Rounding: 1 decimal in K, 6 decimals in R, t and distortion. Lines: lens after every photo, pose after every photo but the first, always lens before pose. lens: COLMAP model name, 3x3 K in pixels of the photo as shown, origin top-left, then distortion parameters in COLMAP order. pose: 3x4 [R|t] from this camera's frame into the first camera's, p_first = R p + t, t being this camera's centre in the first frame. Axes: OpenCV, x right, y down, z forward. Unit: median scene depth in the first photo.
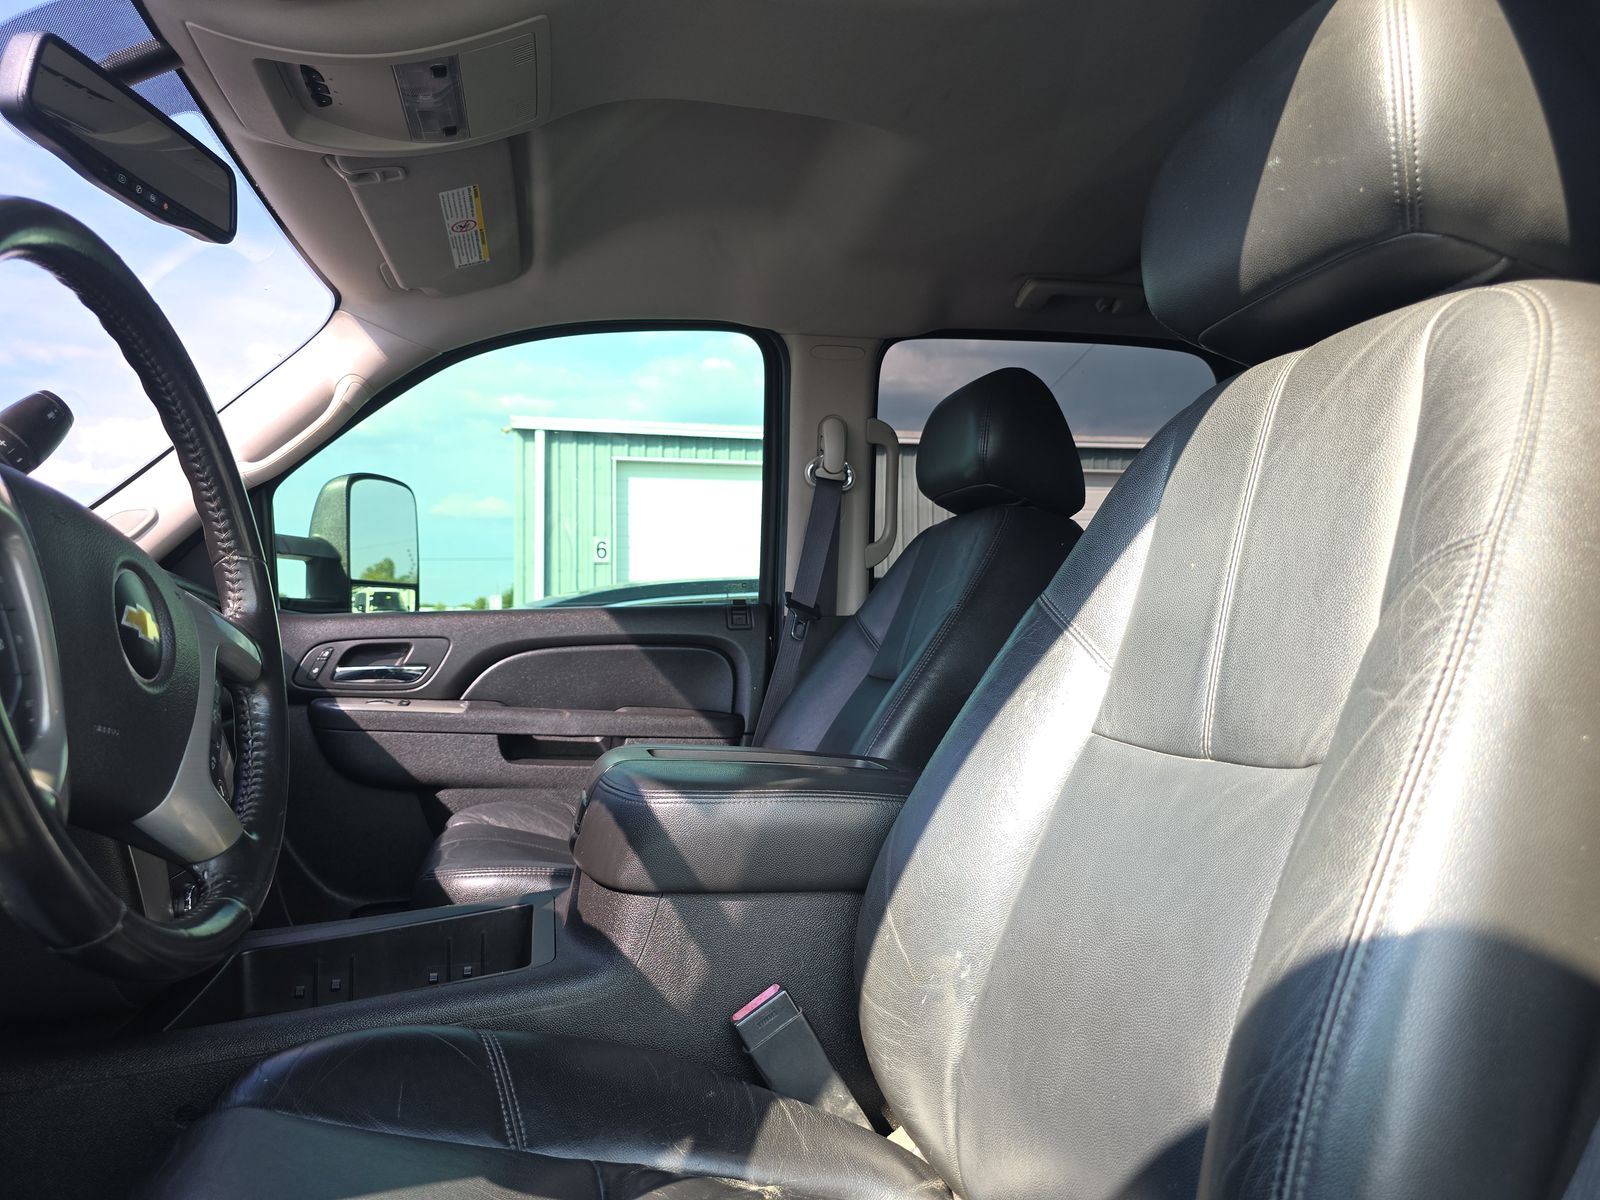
lens RADIAL K [[1131.2, 0, 809.5], [0, 1131.2, 617.2], [0, 0, 1]] dist [0.020662, -0.023996]
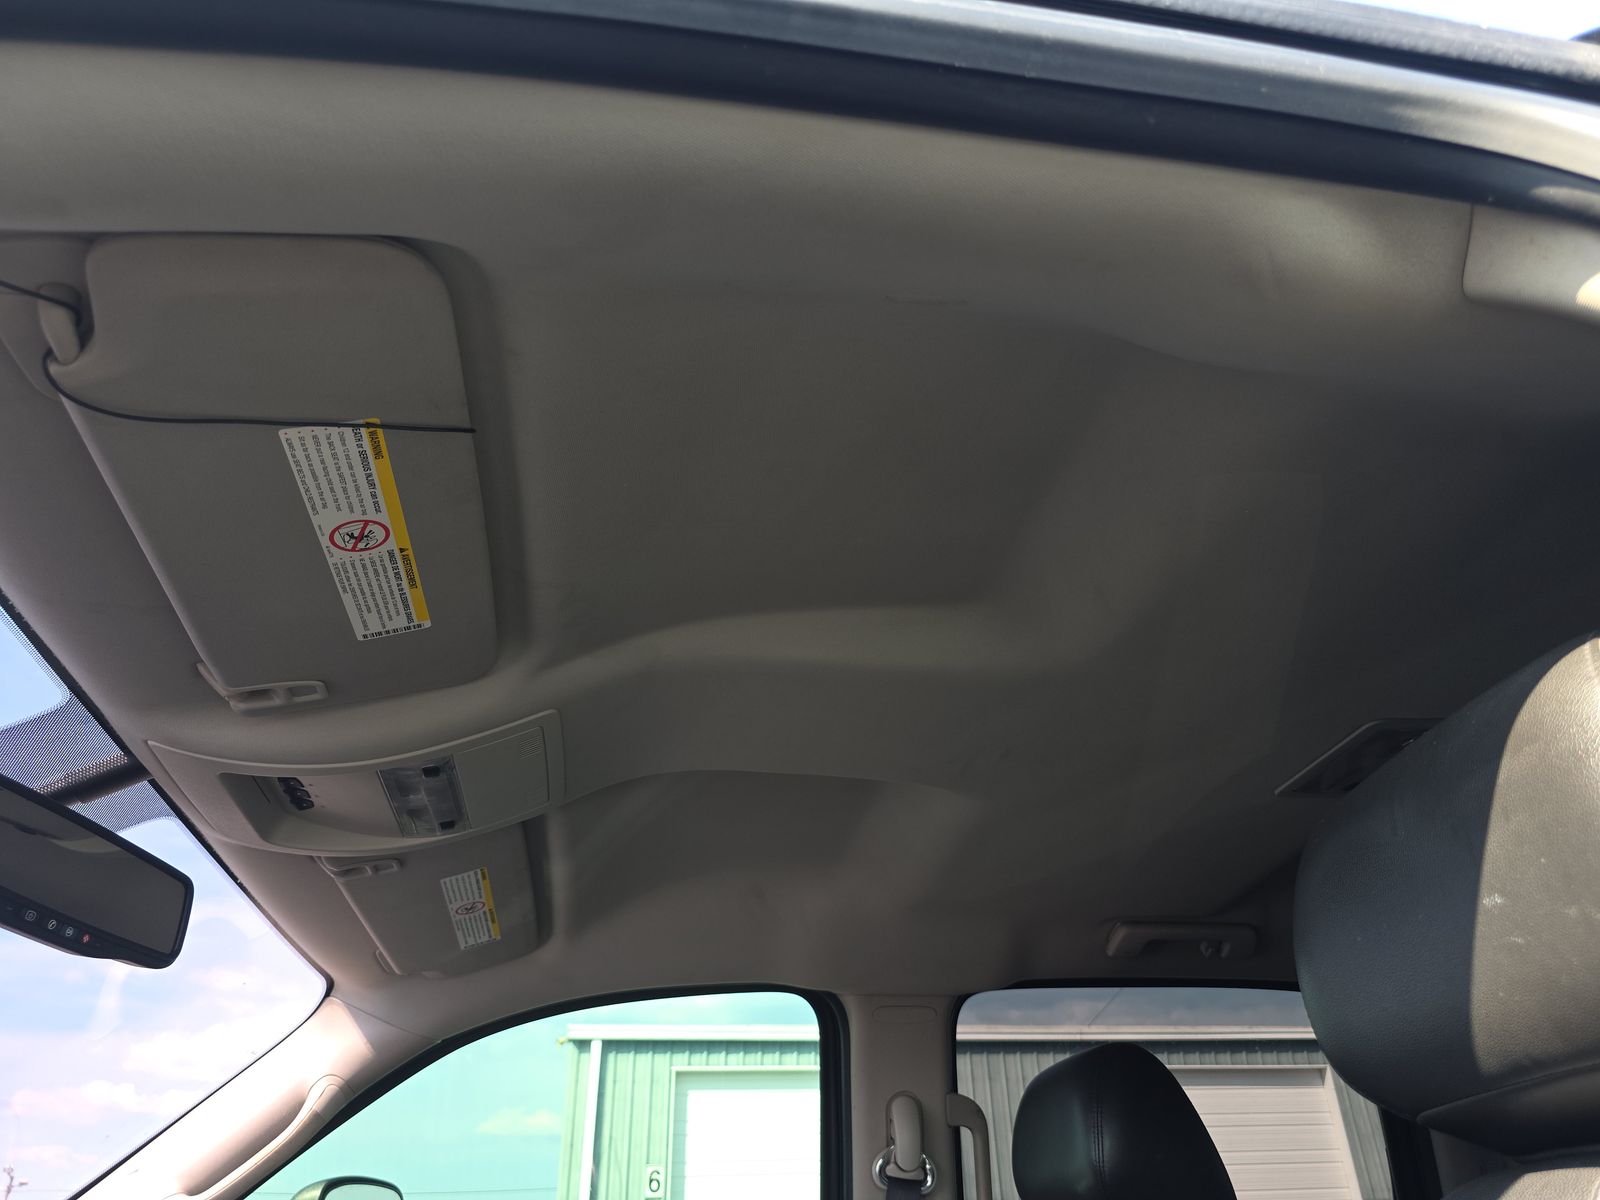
lens RADIAL K [[1131.2, 0, 803.6], [0, 1131.2, 595.4], [0, 0, 1]] dist [0.020662, -0.023996]
pose [[0.997478, -0.049461, -0.050913, 0.009401], [0.017243, 0.864621, -0.502129, -0.089182], [0.068856, 0.499985, 0.863293, 0.111118]]
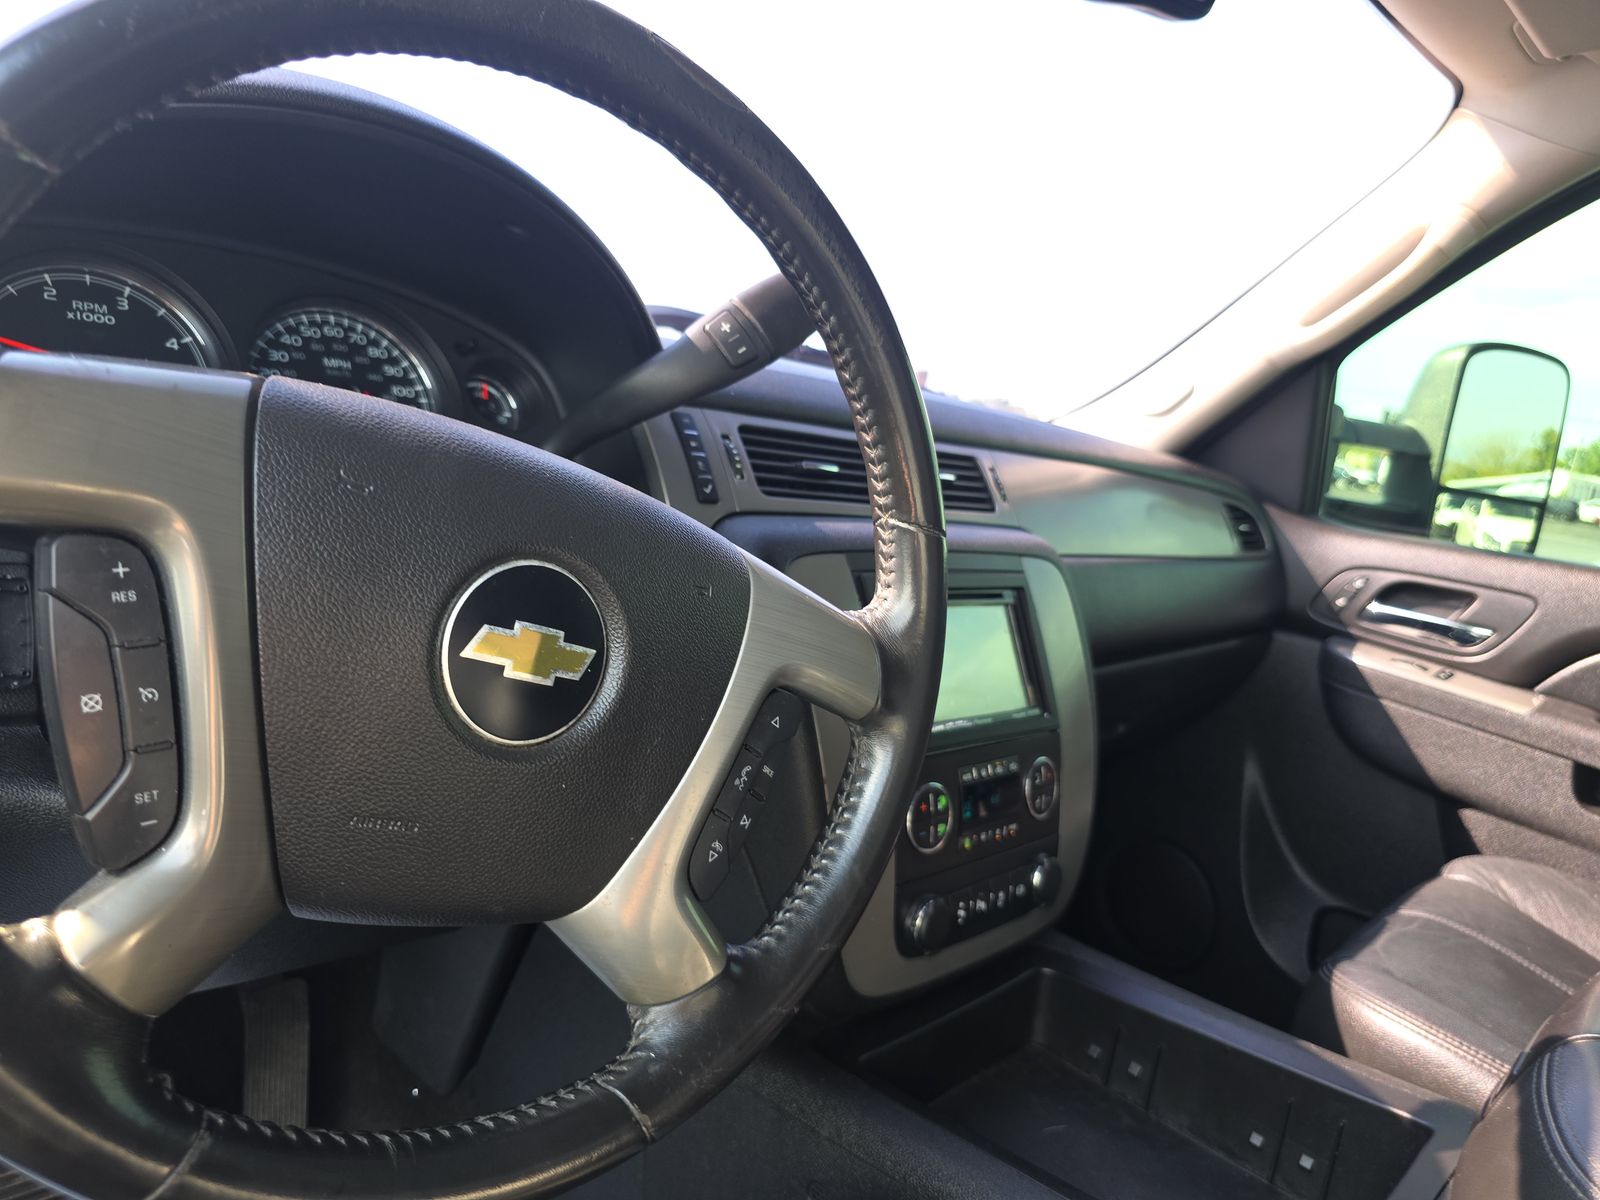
lens RADIAL K [[1131.2, 0, 811.7], [0, 1131.2, 589.7], [0, 0, 1]] dist [0.020662, -0.023996]
pose [[0.541488, 0.226510, -0.809620, -0.005227], [-0.133560, 0.973968, 0.183162, -0.058842], [0.830031, 0.008953, 0.557645, 0.287547]]
